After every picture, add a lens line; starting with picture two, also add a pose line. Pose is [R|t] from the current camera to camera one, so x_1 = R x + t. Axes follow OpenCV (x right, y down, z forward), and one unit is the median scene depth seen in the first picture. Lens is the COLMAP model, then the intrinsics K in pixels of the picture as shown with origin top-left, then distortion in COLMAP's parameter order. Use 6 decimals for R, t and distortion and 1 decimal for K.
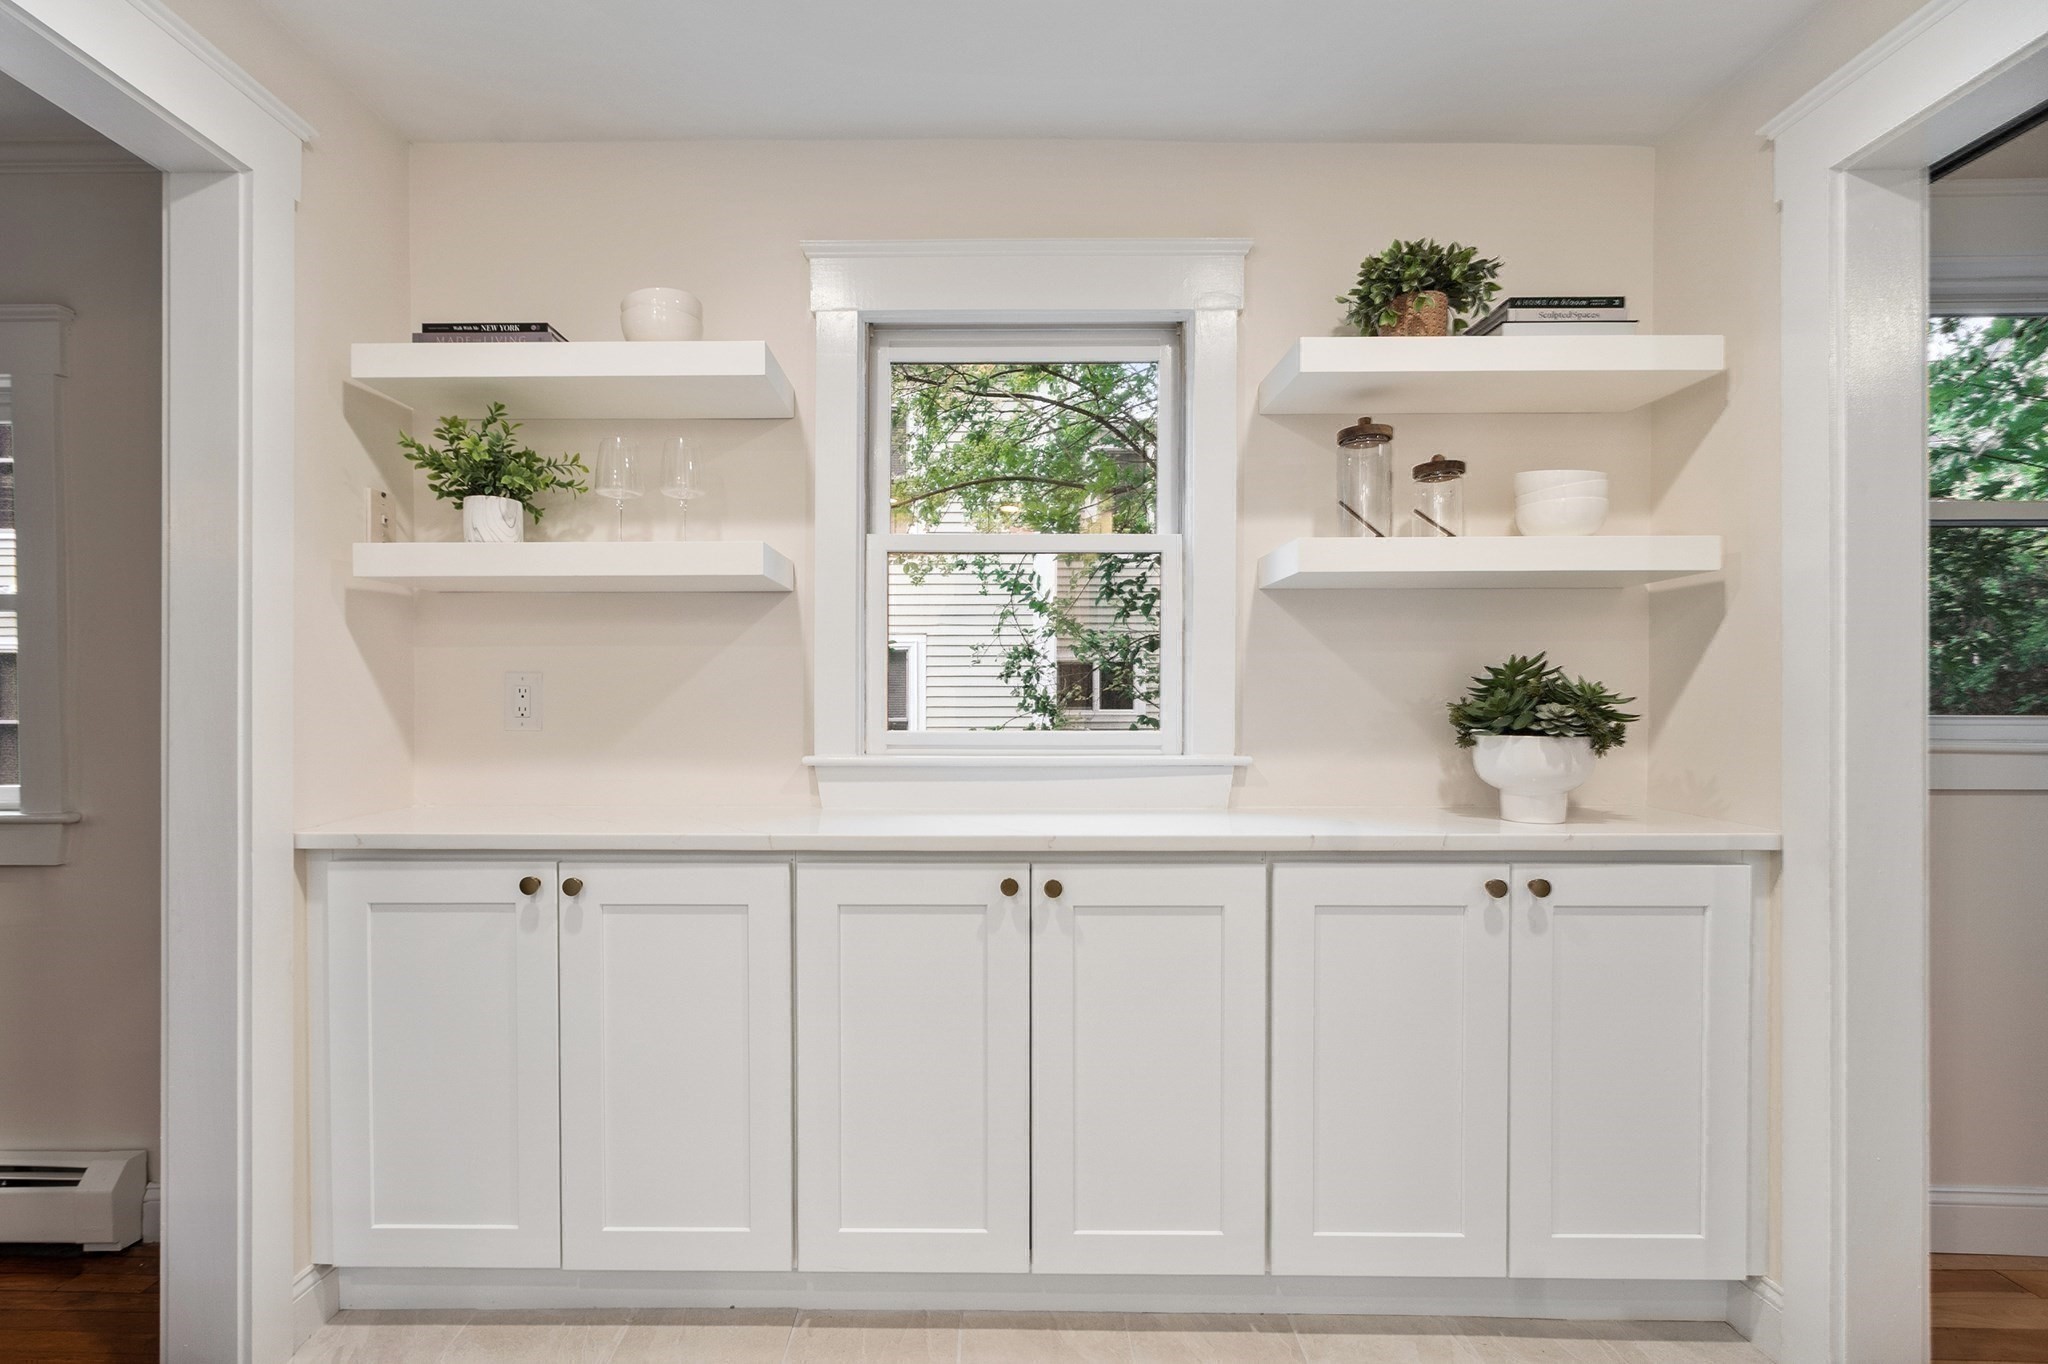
lens RADIAL K [[932.3, 0, 975.9], [0, 932.3, 691.8], [0, 0, 1]] dist [-0.002749, -0.000898]
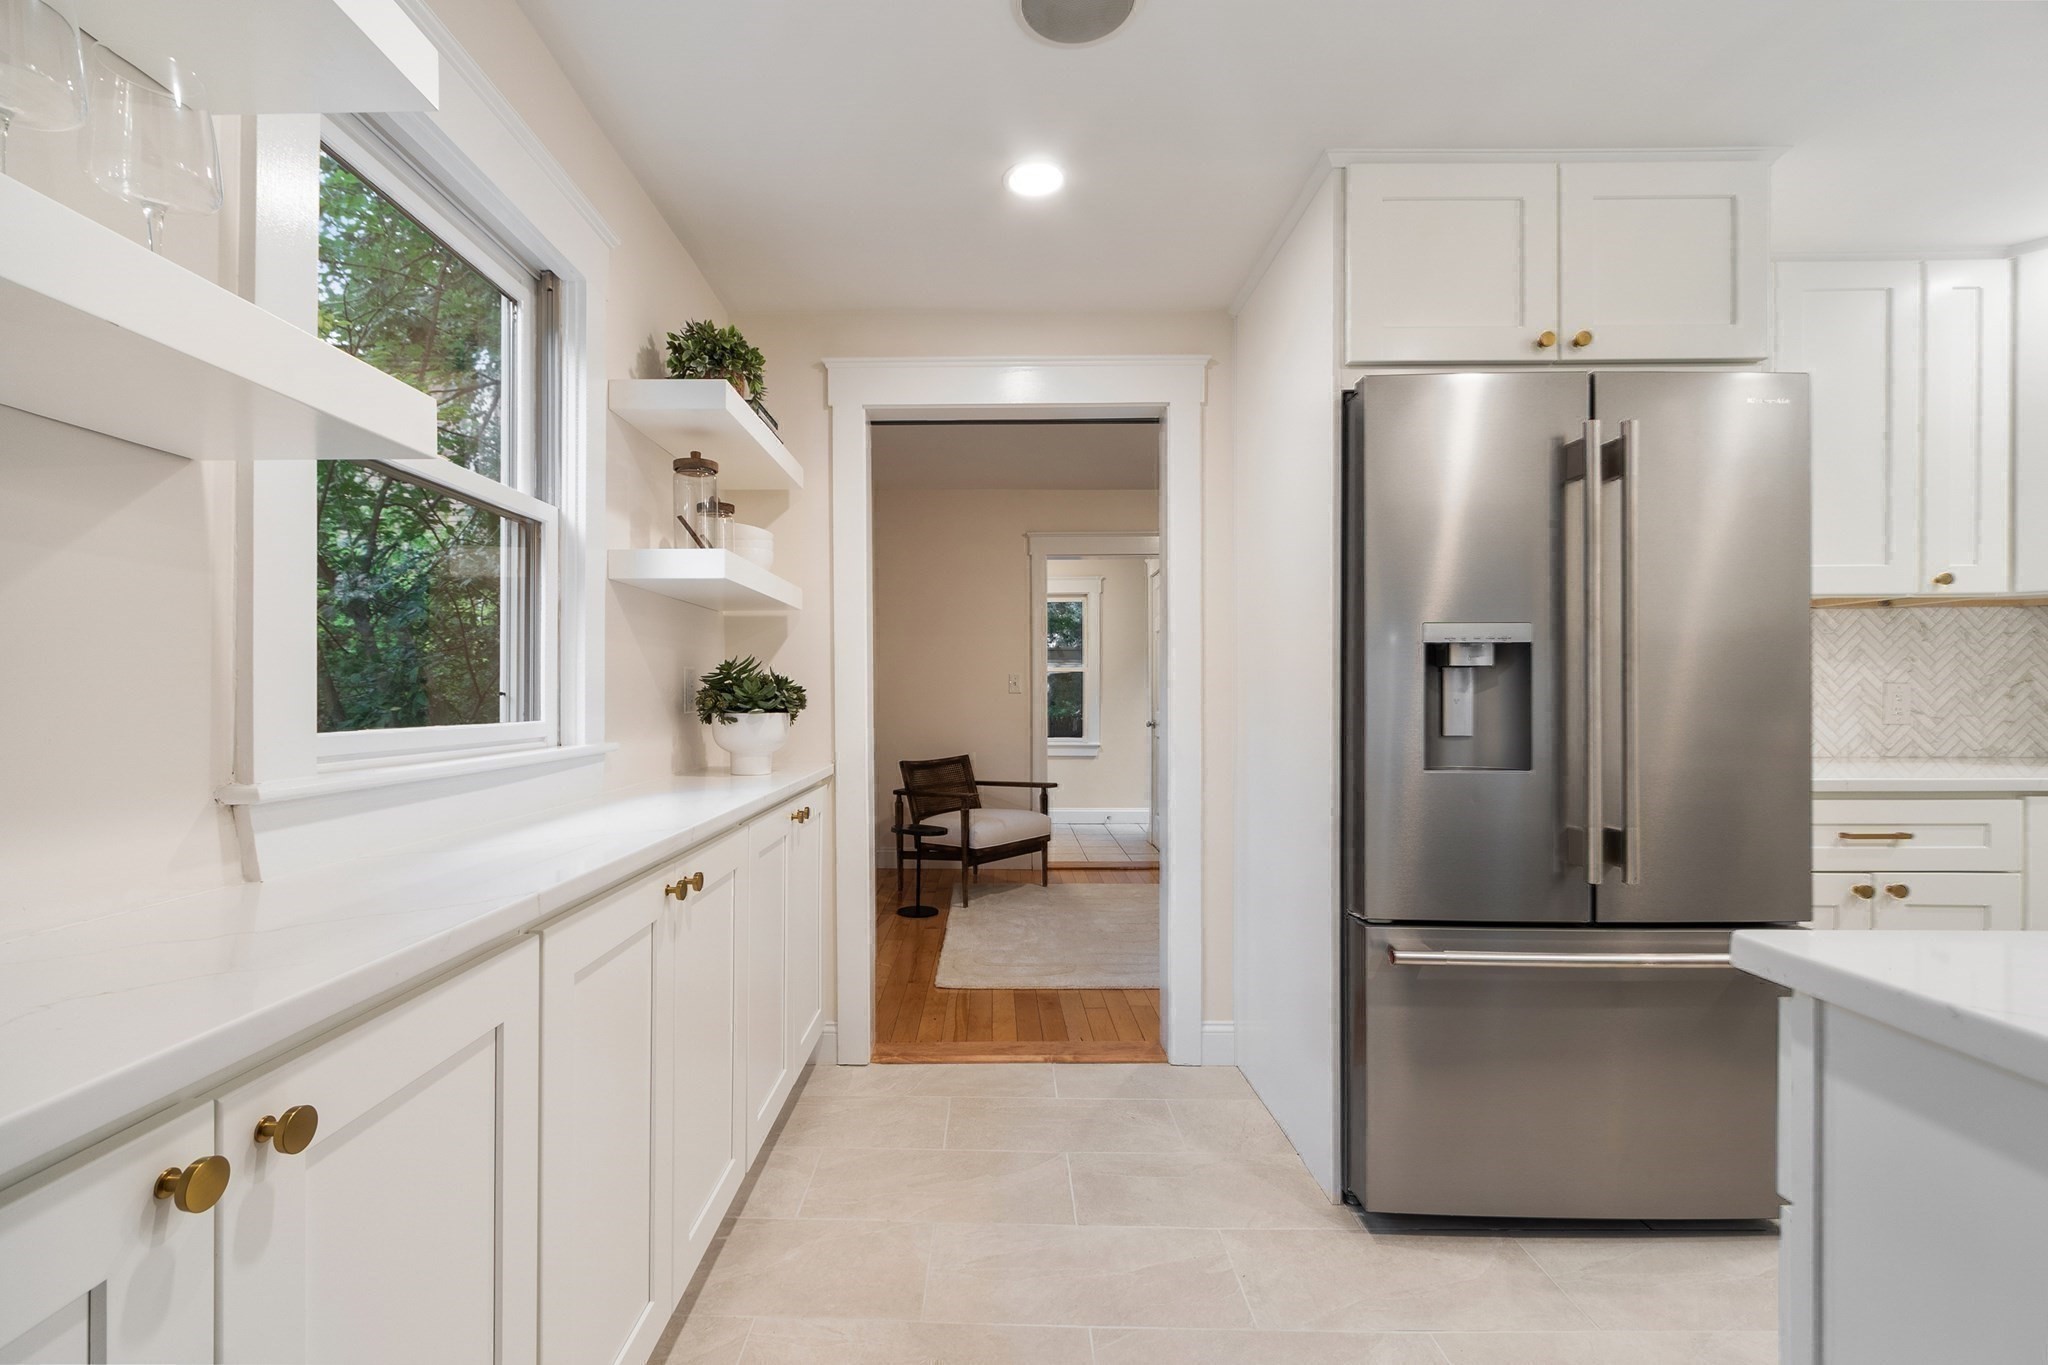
lens RADIAL K [[932.3, 0, 975.9], [0, 932.3, 692.3], [0, 0, 1]] dist [-0.002749, -0.000898]
pose [[-0.008291, -0.000432, 0.999966, -0.793212], [-0.000657, 1.000000, 0.000427, 0.013555], [-0.999965, -0.000653, -0.008291, 0.650020]]
